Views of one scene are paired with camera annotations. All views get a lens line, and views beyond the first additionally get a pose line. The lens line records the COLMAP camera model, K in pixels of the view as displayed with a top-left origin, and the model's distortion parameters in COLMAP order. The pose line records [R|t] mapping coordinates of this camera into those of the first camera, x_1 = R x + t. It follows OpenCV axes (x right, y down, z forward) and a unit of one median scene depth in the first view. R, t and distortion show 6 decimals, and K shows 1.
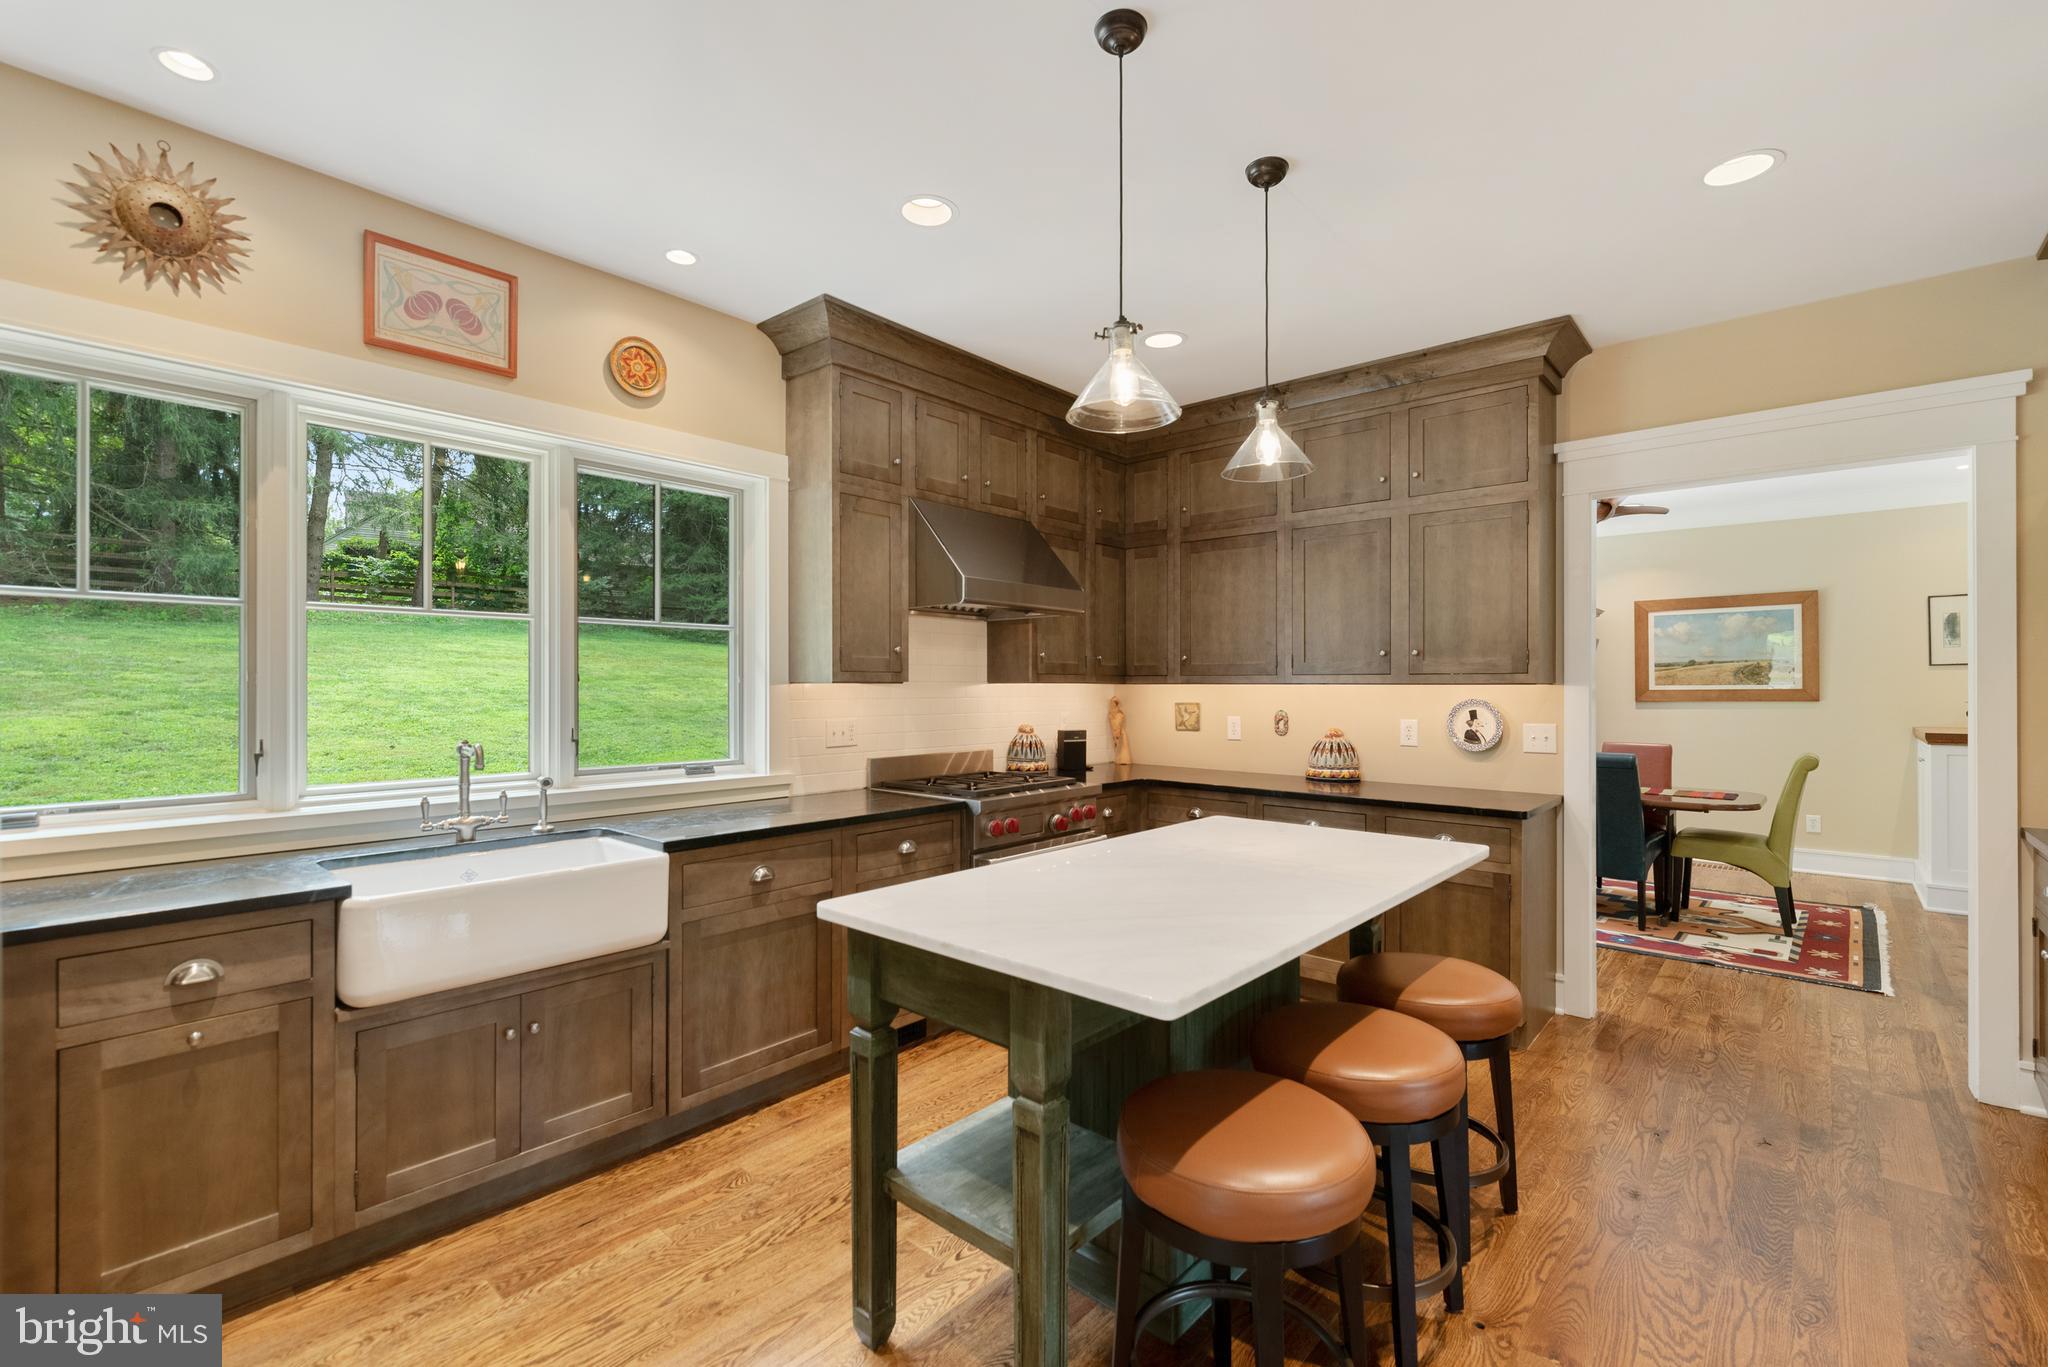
lens RADIAL K [[894.0, 0, 1018.4], [0, 894.0, 685.4], [0, 0, 1]] dist [-0.000382, -0.000211]
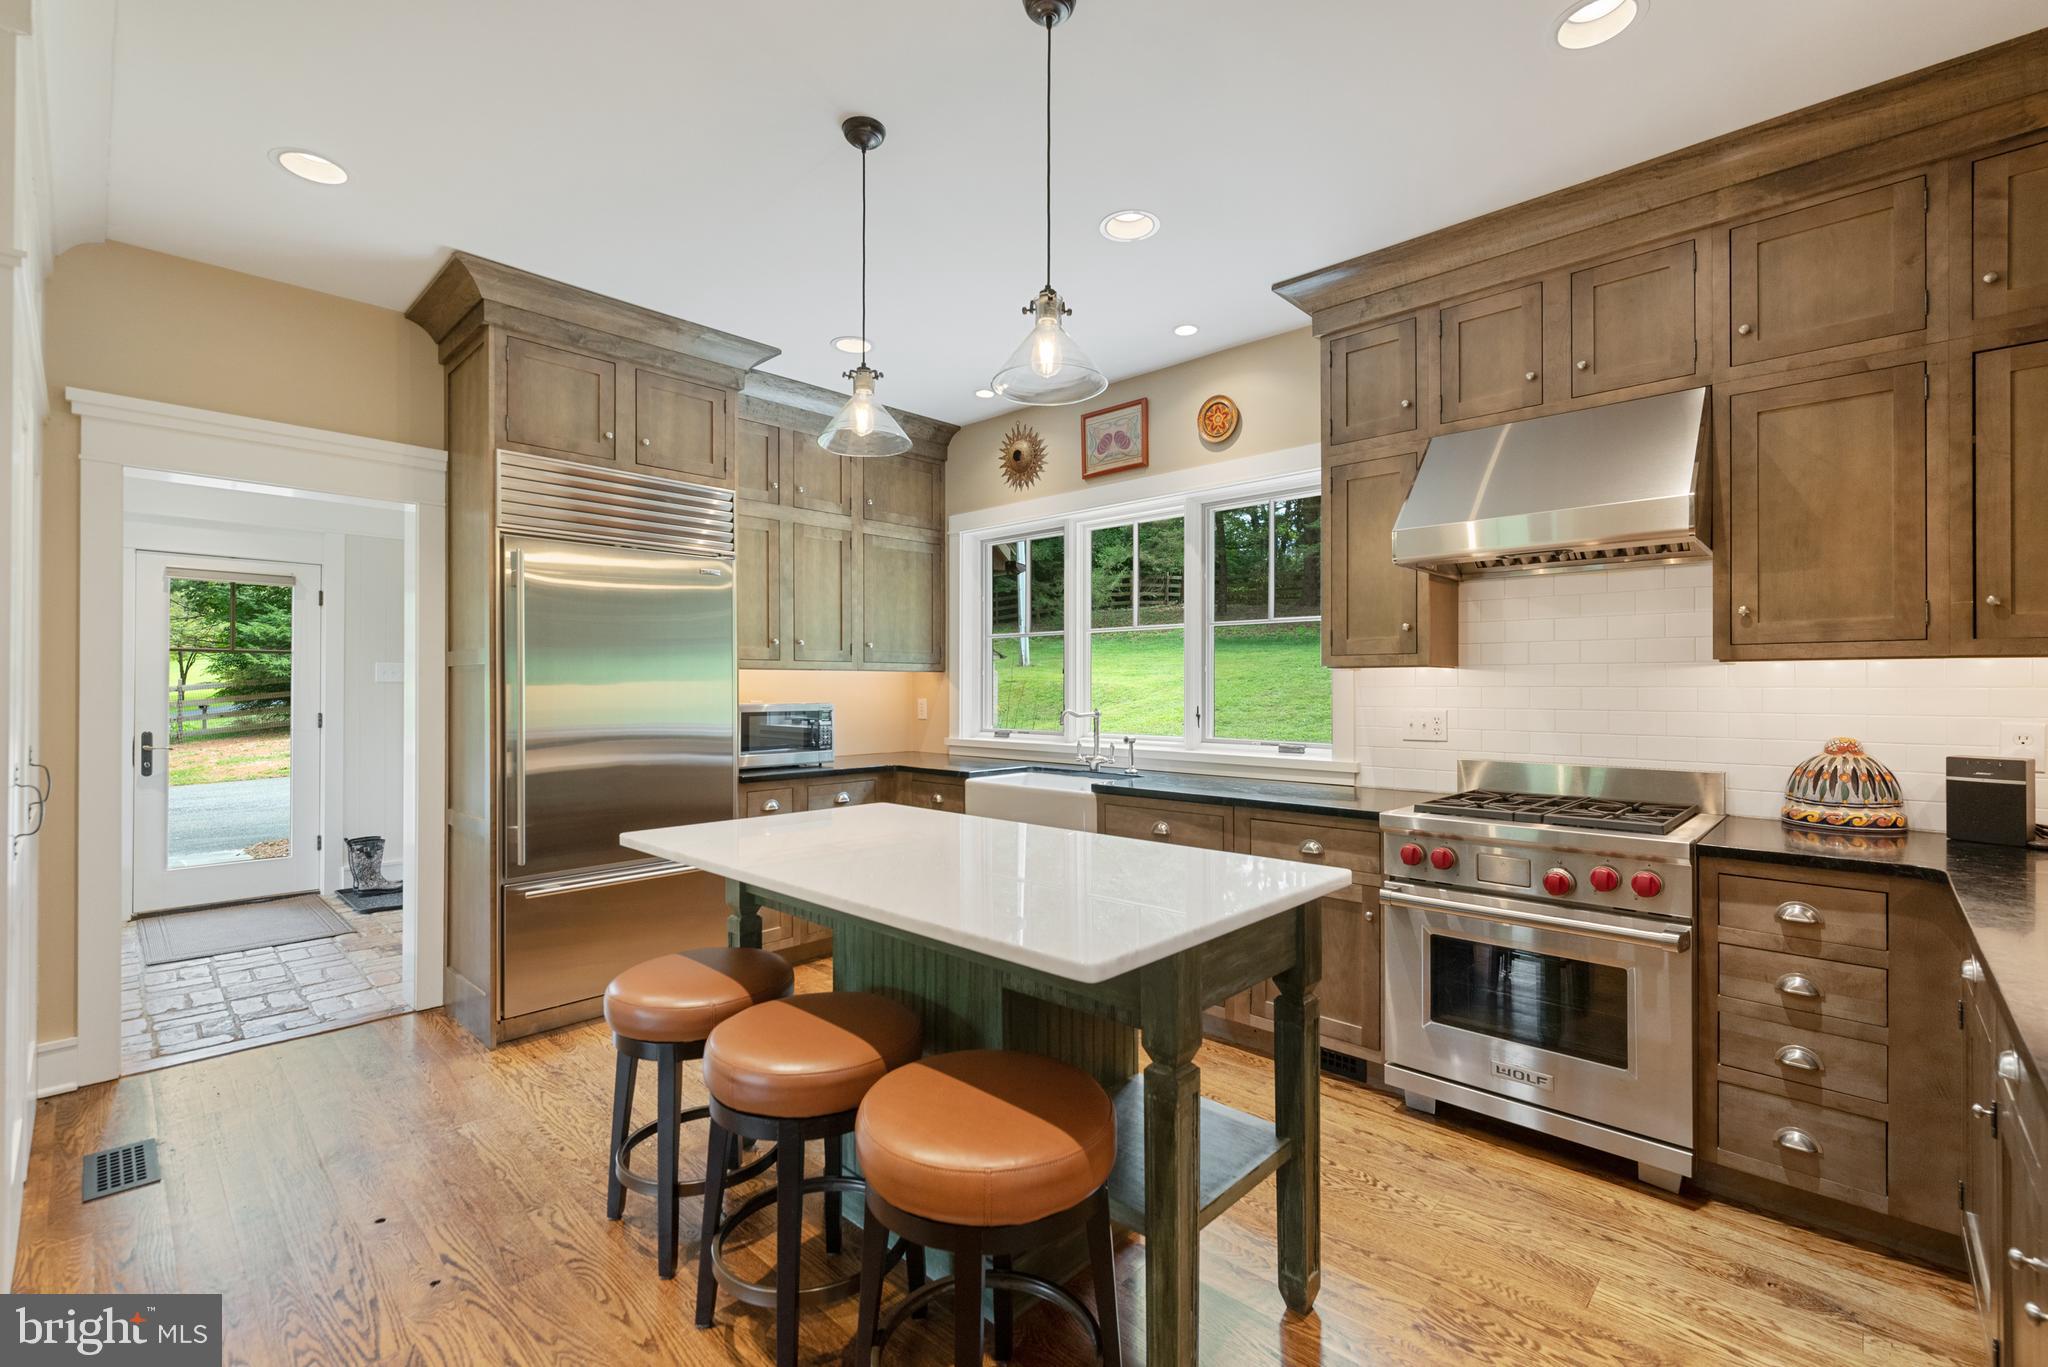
lens RADIAL K [[894.0, 0, 1064.1], [0, 894.0, 684.2], [0, 0, 1]] dist [-0.000382, -0.000211]
pose [[-0.011975, -0.005594, -0.999913, 0.813089], [-0.002065, 0.999982, -0.005569, 0.022338], [0.999926, 0.001998, -0.011986, 0.786854]]
